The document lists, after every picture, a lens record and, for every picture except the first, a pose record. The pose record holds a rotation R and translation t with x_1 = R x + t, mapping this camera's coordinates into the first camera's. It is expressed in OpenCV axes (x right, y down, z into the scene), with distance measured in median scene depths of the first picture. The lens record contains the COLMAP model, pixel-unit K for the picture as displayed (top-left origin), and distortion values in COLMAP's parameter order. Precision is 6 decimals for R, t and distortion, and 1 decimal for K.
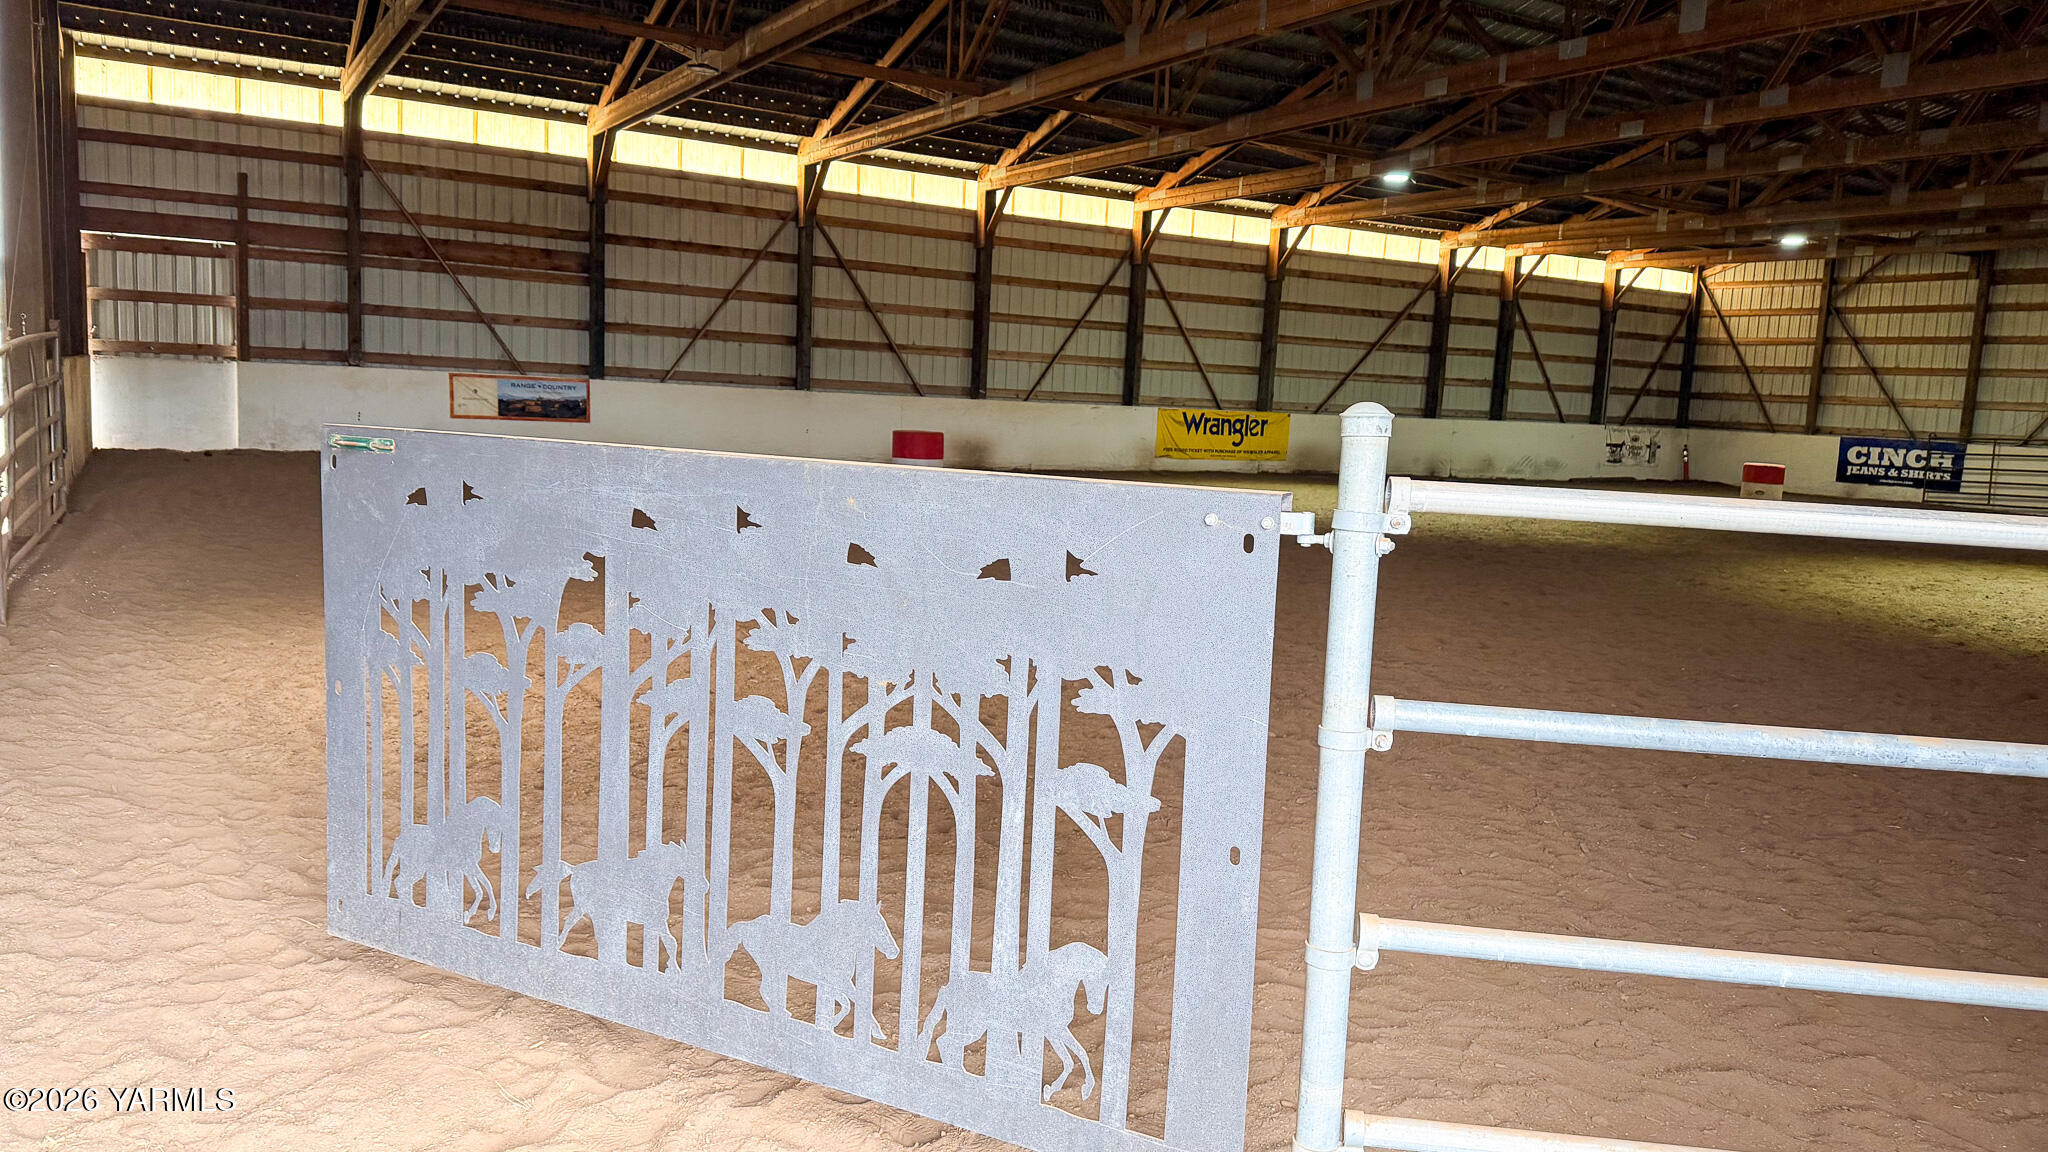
lens RADIAL K [[1461.1, 0, 1024.0], [0, 1461.1, 576.0], [0, 0, 1]] dist [0.038042, -0.000089]
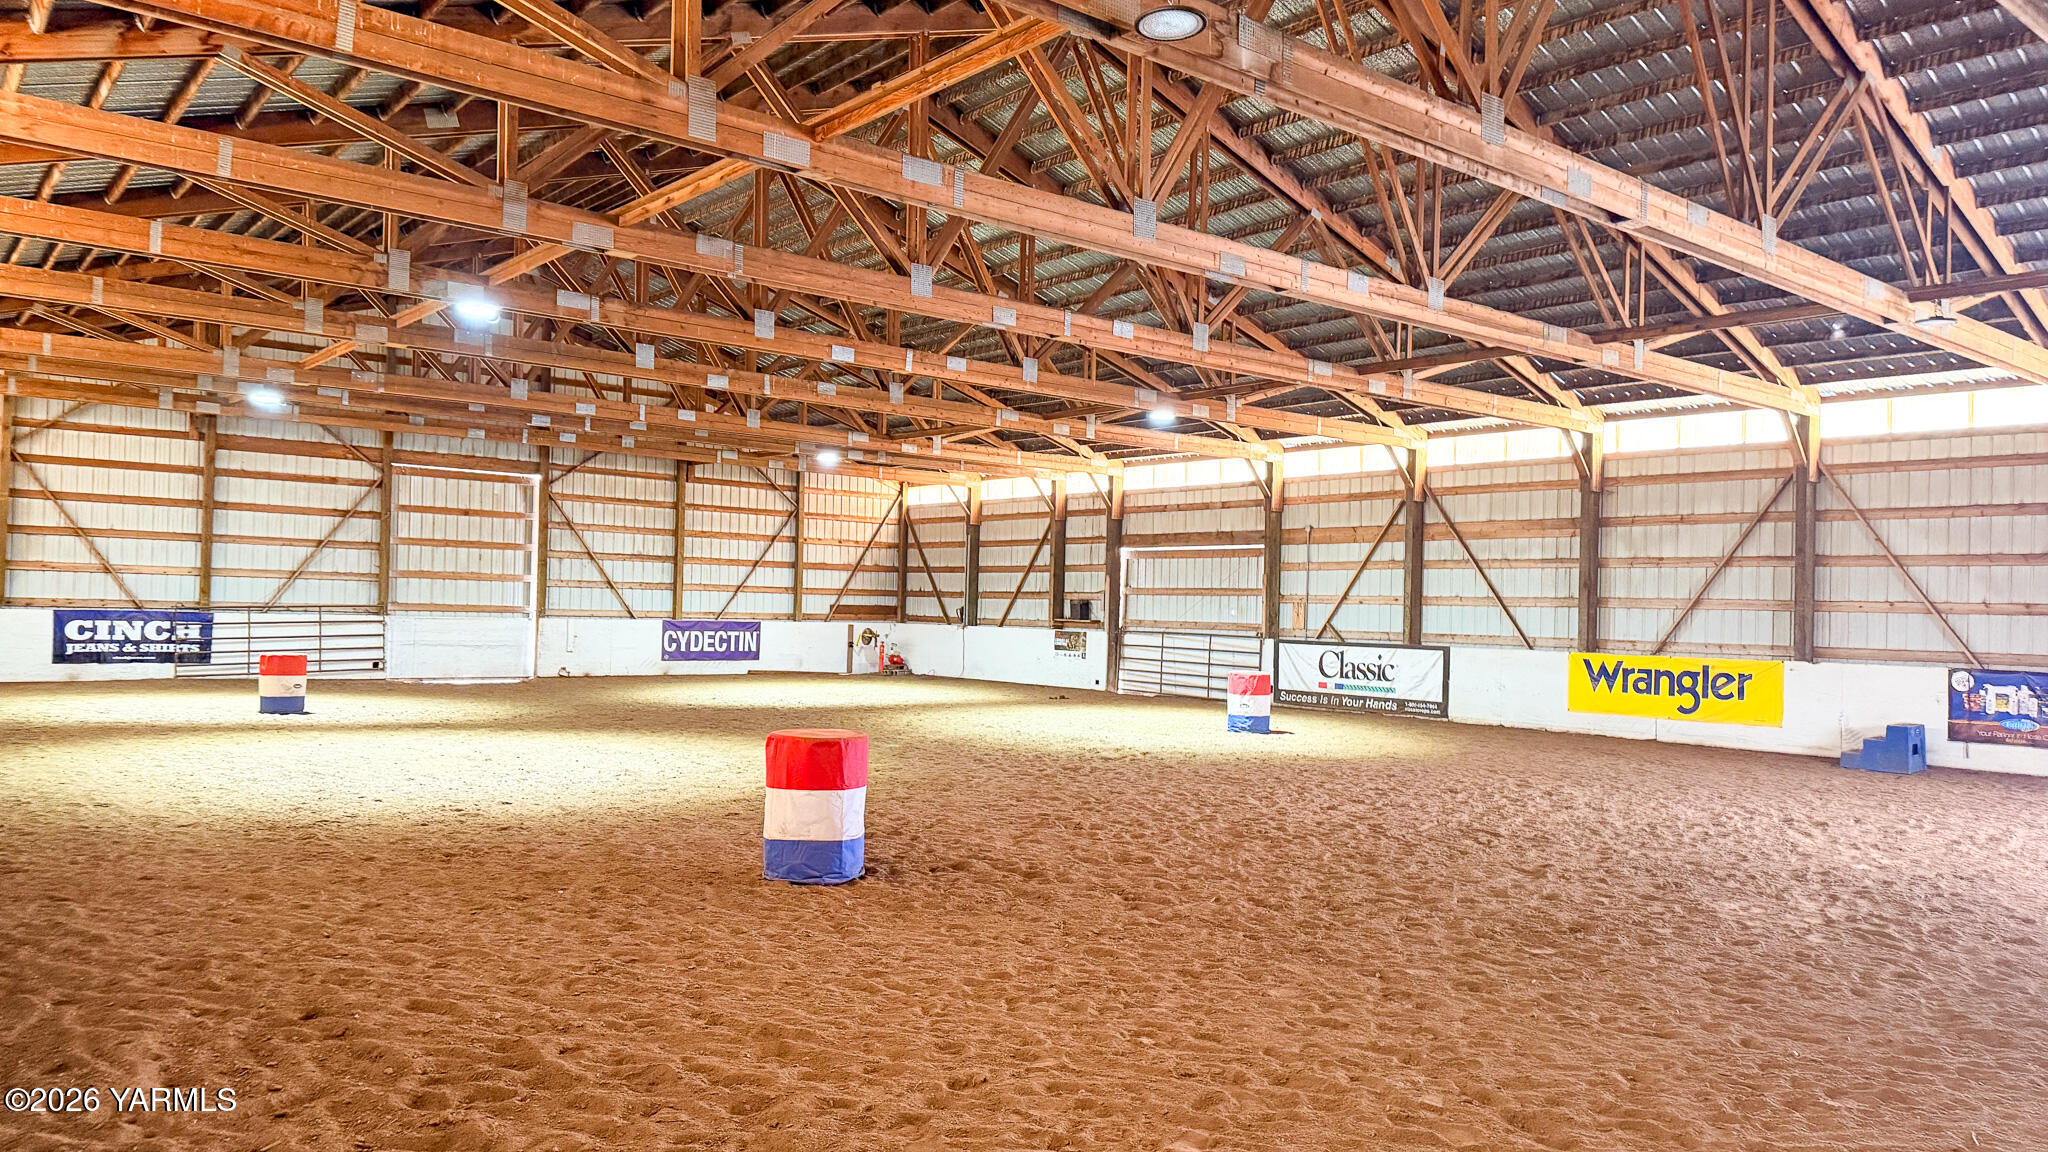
lens RADIAL K [[1461.1, 0, 1024.0], [0, 1461.1, 576.0], [0, 0, 1]] dist [0.038042, -0.000089]
pose [[-0.181596, -0.029578, 0.982928, -0.383323], [0.095400, 0.994303, 0.047545, -0.105931], [-0.978735, 0.102405, -0.177740, 0.646463]]
